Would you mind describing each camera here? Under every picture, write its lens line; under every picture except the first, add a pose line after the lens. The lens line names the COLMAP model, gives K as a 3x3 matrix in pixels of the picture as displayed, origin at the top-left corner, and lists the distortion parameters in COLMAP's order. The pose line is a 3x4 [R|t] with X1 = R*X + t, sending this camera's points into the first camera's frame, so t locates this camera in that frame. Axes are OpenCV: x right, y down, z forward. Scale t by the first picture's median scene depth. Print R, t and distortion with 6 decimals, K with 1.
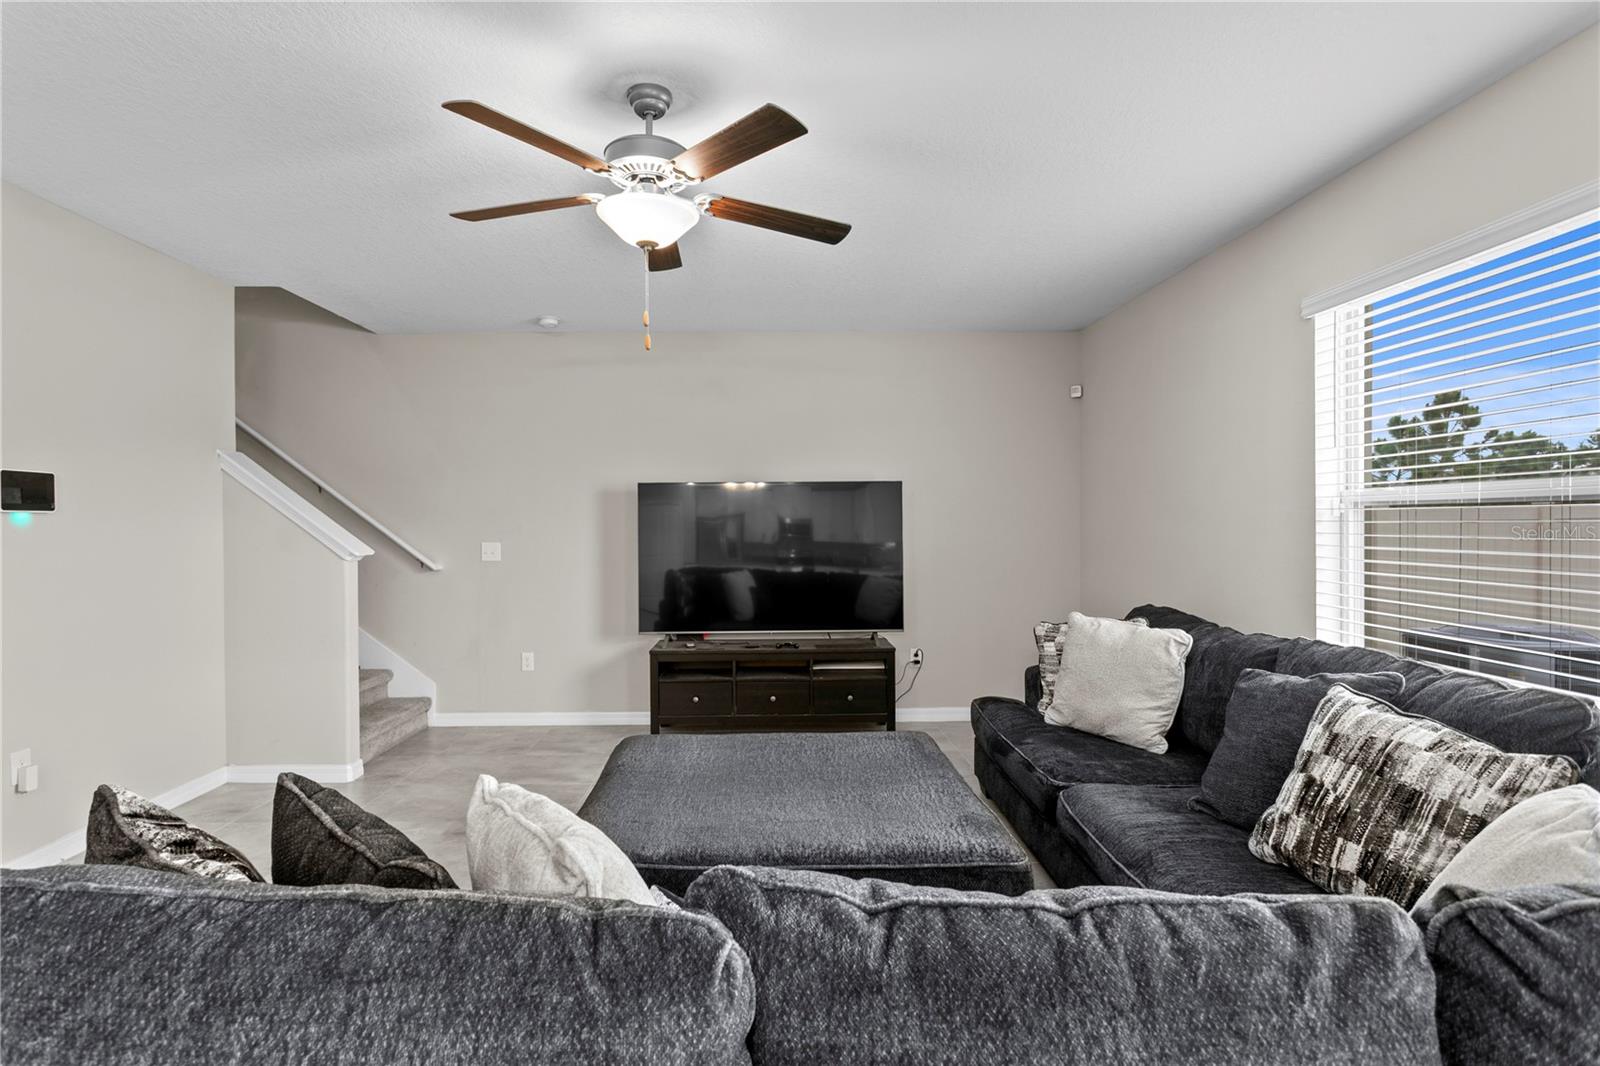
lens RADIAL K [[779.4, 0, 775.5], [0, 779.4, 526.2], [0, 0, 1]] dist [-0.005097, 0.000566]
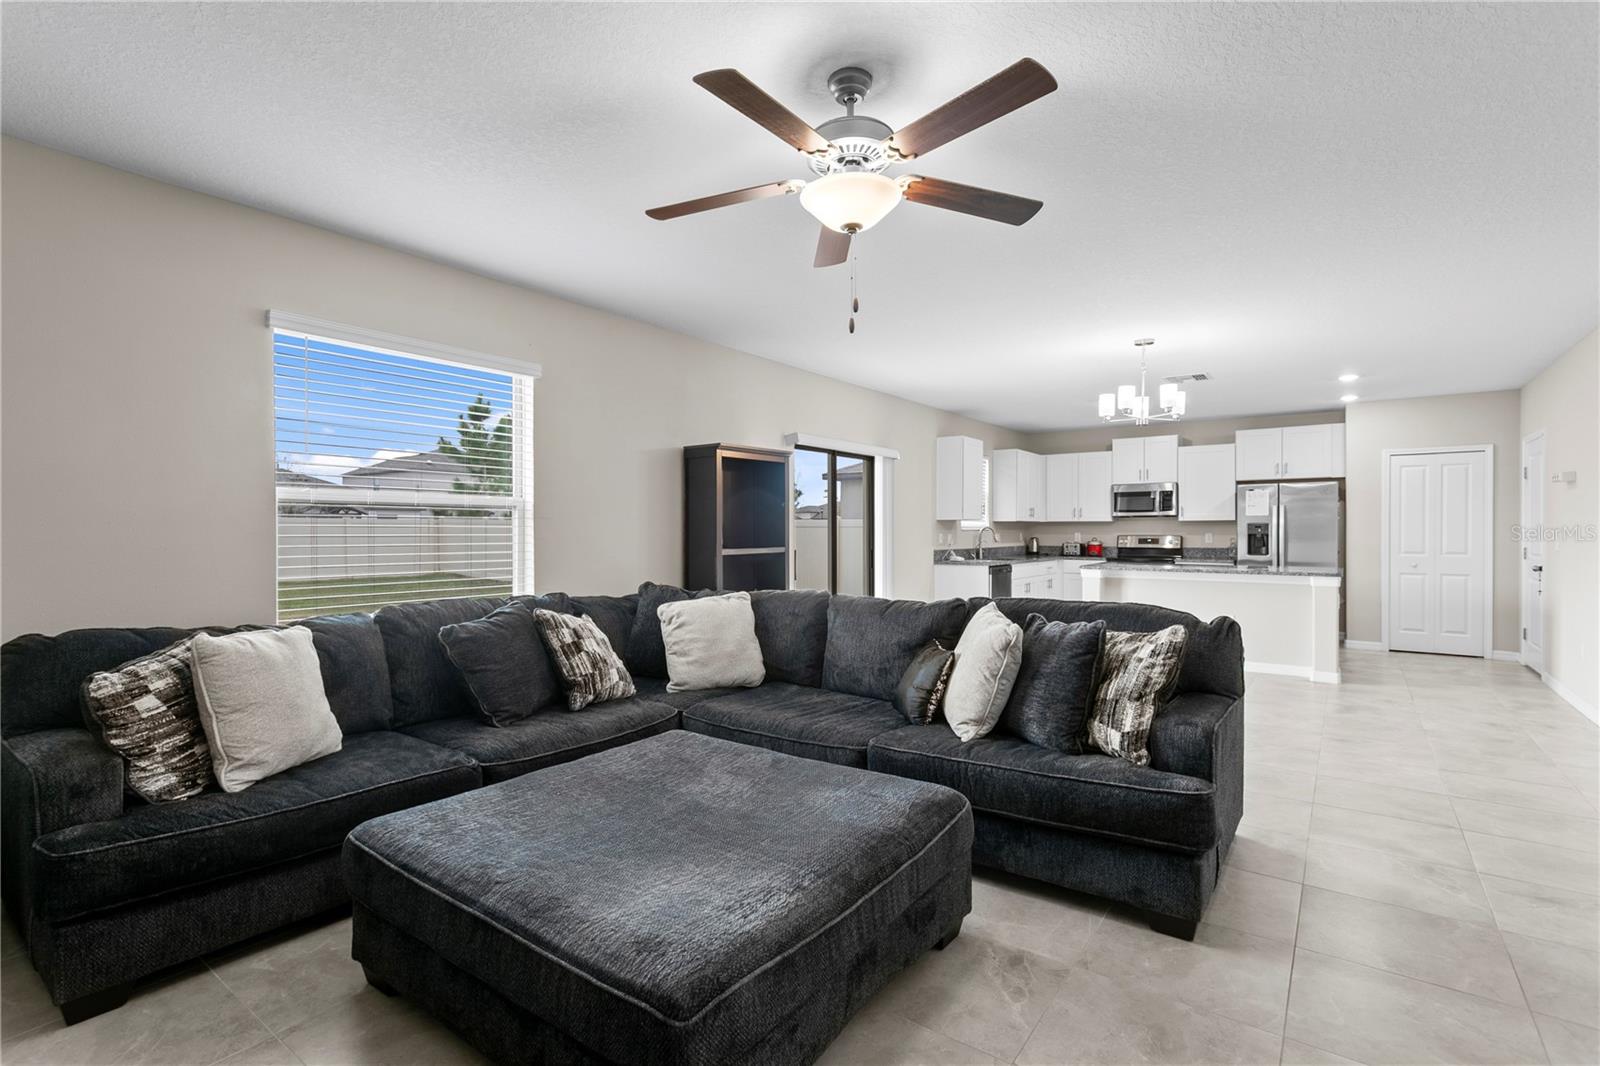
lens RADIAL K [[755.2, 0, 769.4], [0, 755.2, 528.0], [0, 0, 1]] dist [0.003092, 0.000370]
pose [[-0.782032, 0.006732, 0.623202, -0.520868], [0.006616, 0.999975, -0.002500, 0.018481], [-0.623204, 0.002168, -0.782057, 1.383227]]
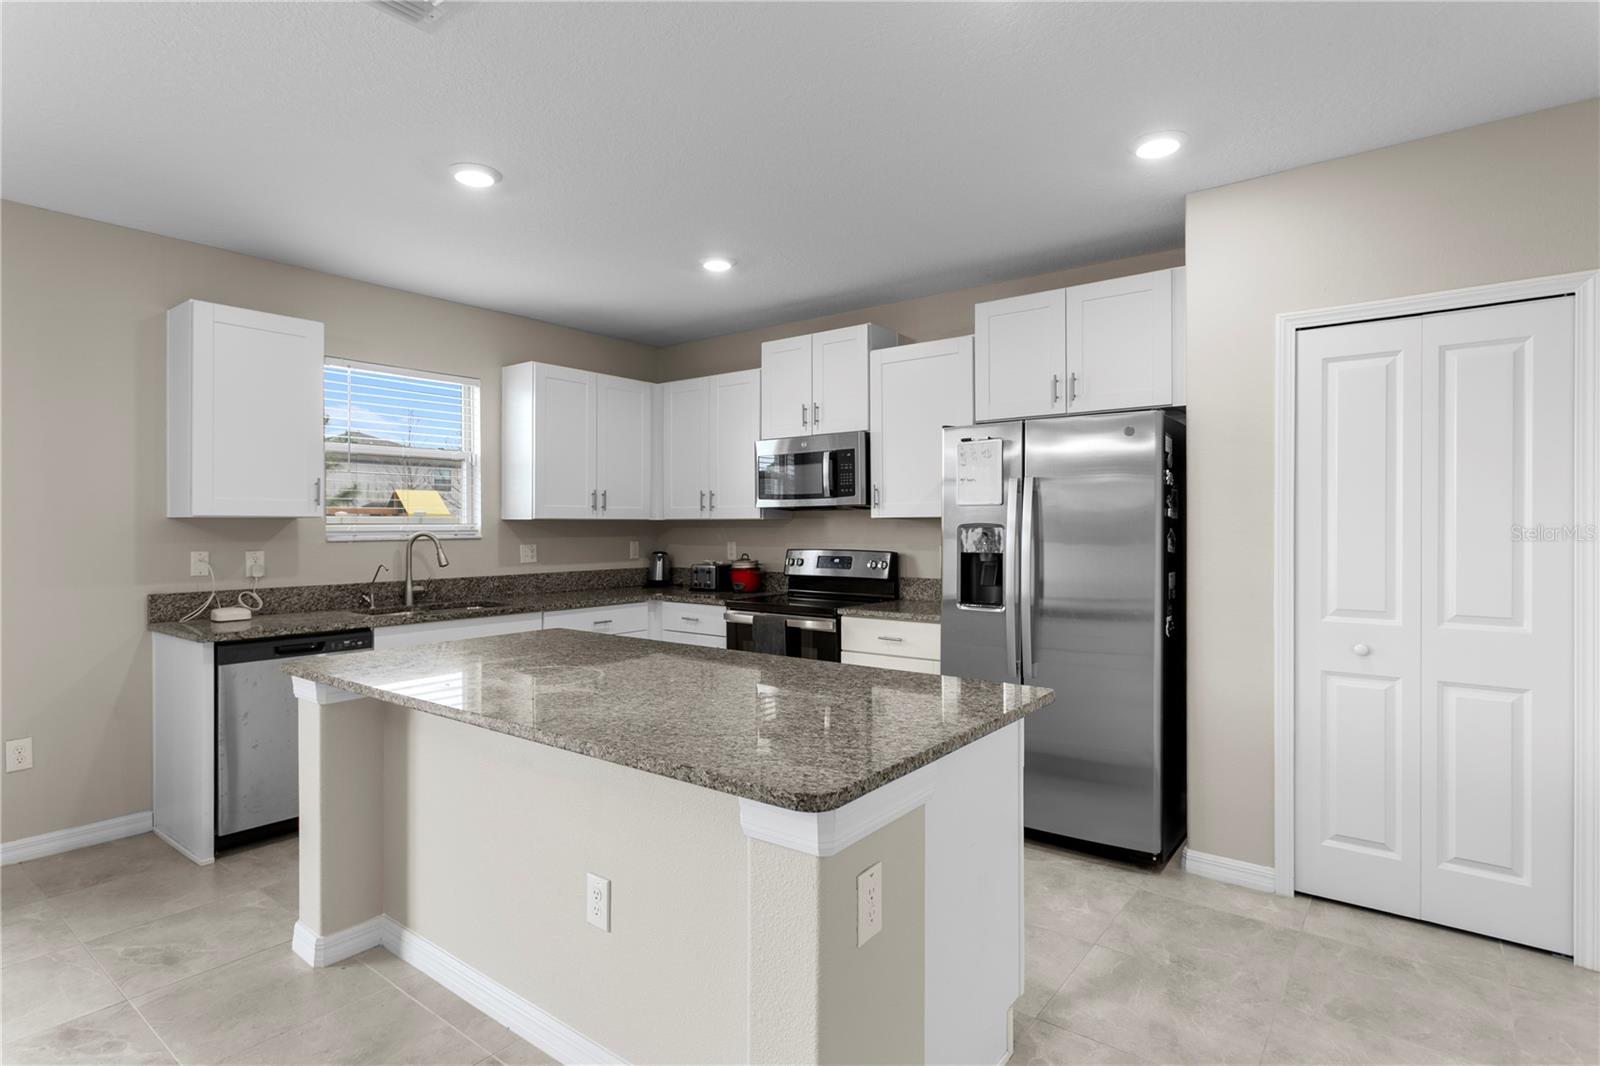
lens RADIAL K [[824.9, 0, 771.5], [0, 824.9, 526.7], [0, 0, 1]] dist [-0.002780, 0.000277]
pose [[-0.770282, 0.005078, 0.637683, -0.706566], [0.007487, 0.999971, 0.001082, 0.005218], [-0.637659, 0.005608, -0.770298, -0.778928]]
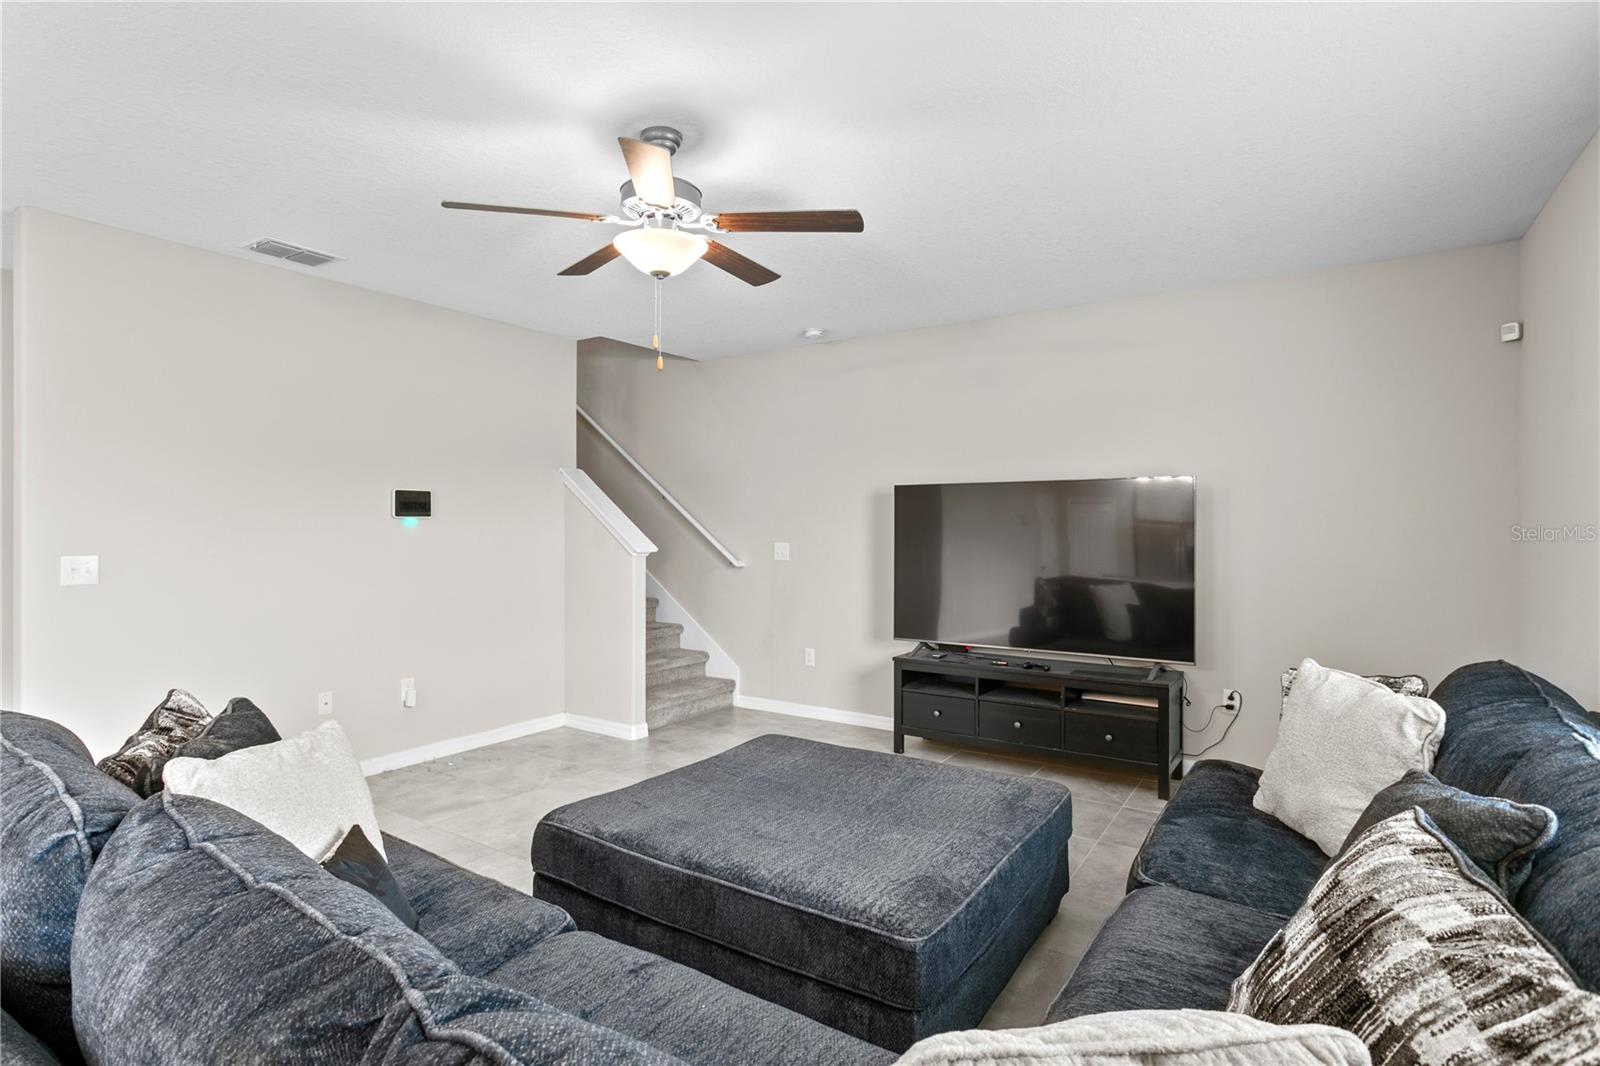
lens RADIAL K [[811.6, 0, 773.6], [0, 811.6, 518.1], [0, 0, 1]] dist [-0.002617, 0.001205]
pose [[0.815242, 0.001221, -0.579119, 0.469583], [-0.005123, 0.999974, -0.005103, -0.012878], [0.579098, 0.007127, 0.815227, 0.129790]]
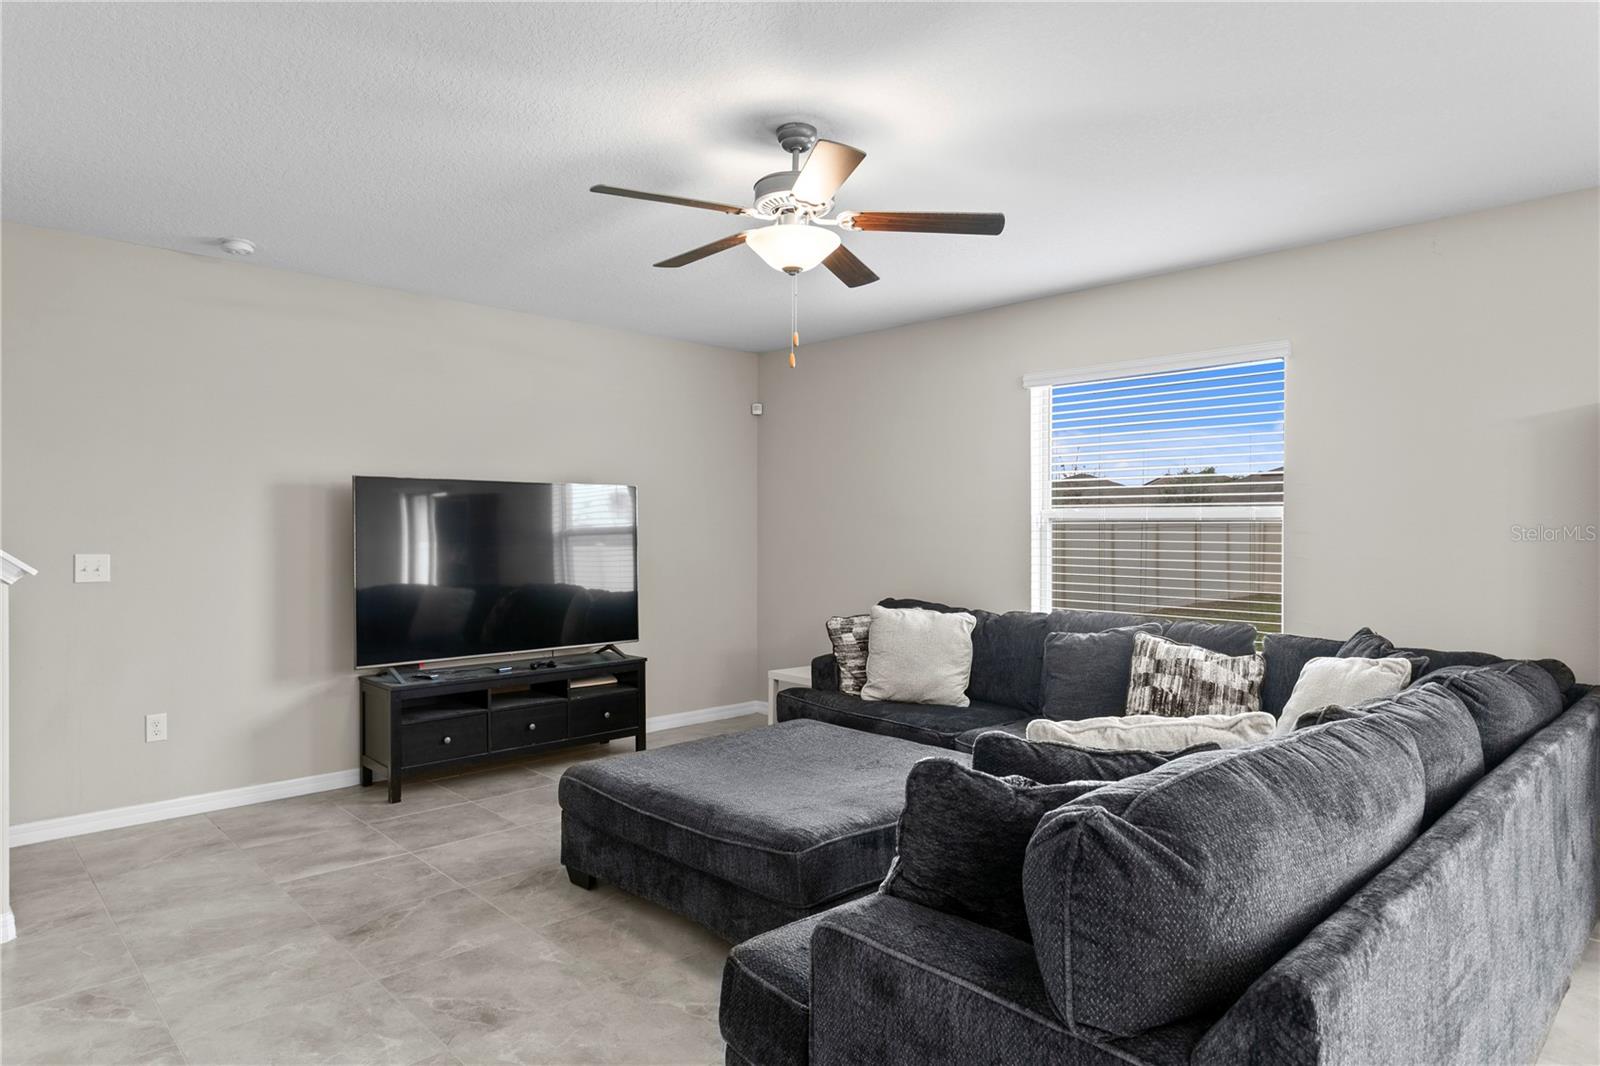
lens RADIAL K [[921.9, 0, 773.5], [0, 921.9, 530.7], [0, 0, 1]] dist [-0.005248, 0.003702]
pose [[0.739661, 0.007536, 0.672937, -0.784813], [-0.005885, 0.999971, -0.004730, 0.002732], [-0.672954, -0.000462, 0.739684, 0.062016]]
